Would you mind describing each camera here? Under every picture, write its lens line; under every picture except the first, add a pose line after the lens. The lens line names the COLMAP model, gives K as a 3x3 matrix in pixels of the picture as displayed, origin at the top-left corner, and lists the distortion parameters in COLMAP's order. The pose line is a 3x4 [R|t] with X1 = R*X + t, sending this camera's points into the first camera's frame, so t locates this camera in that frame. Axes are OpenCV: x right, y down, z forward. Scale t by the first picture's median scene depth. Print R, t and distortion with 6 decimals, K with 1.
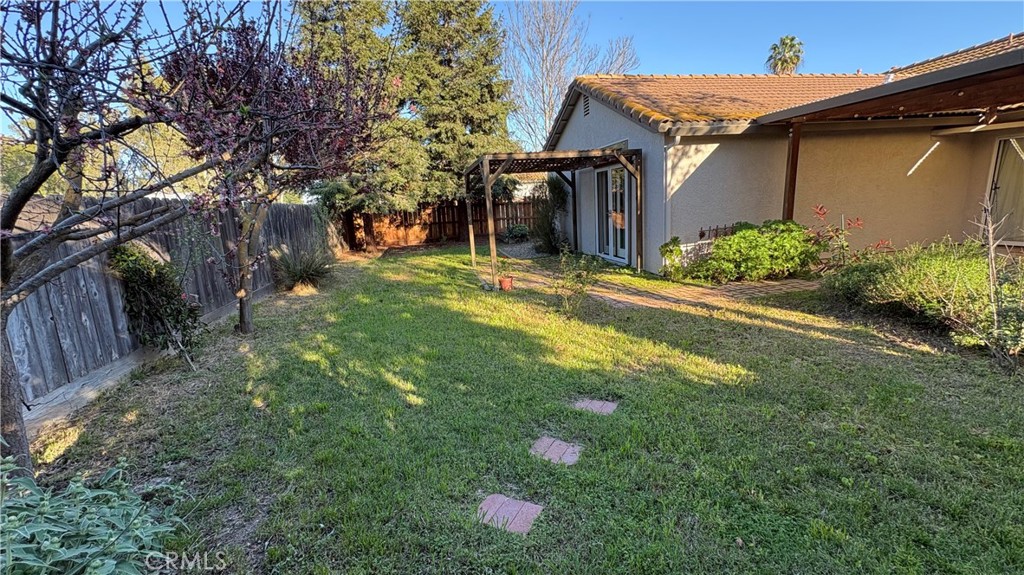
lens RADIAL K [[410.7, 0, 510.6], [0, 410.7, 287.7], [0, 0, 1]] dist [0.000353, -0.000139]
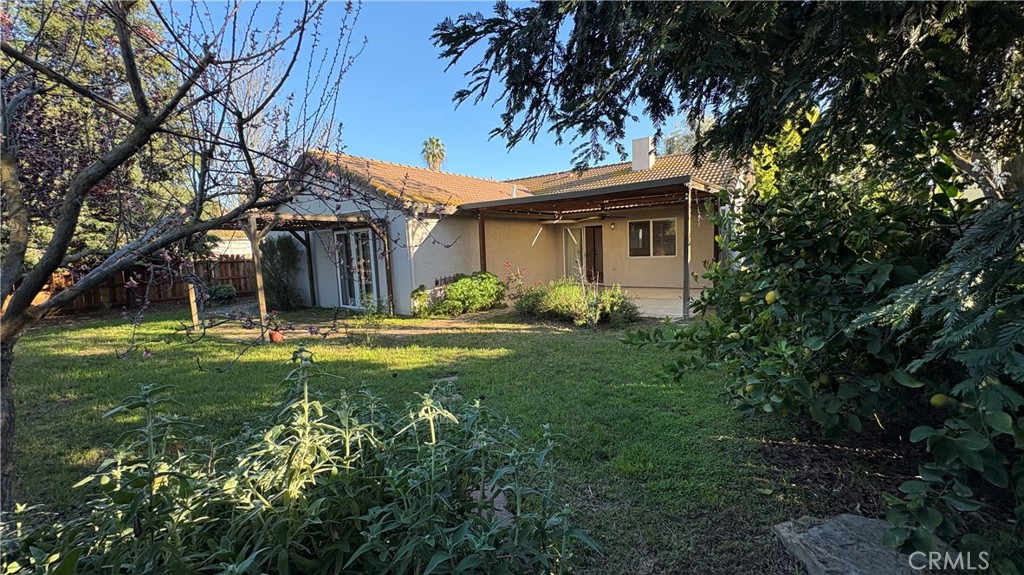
lens RADIAL K [[410.7, 0, 512.5], [0, 410.7, 288.6], [0, 0, 1]] dist [0.000353, -0.000139]
pose [[0.730624, -0.038819, 0.681675, -0.298427], [0.137392, 0.986319, -0.091091, 0.052046], [-0.668813, 0.160210, 0.725962, -0.171774]]
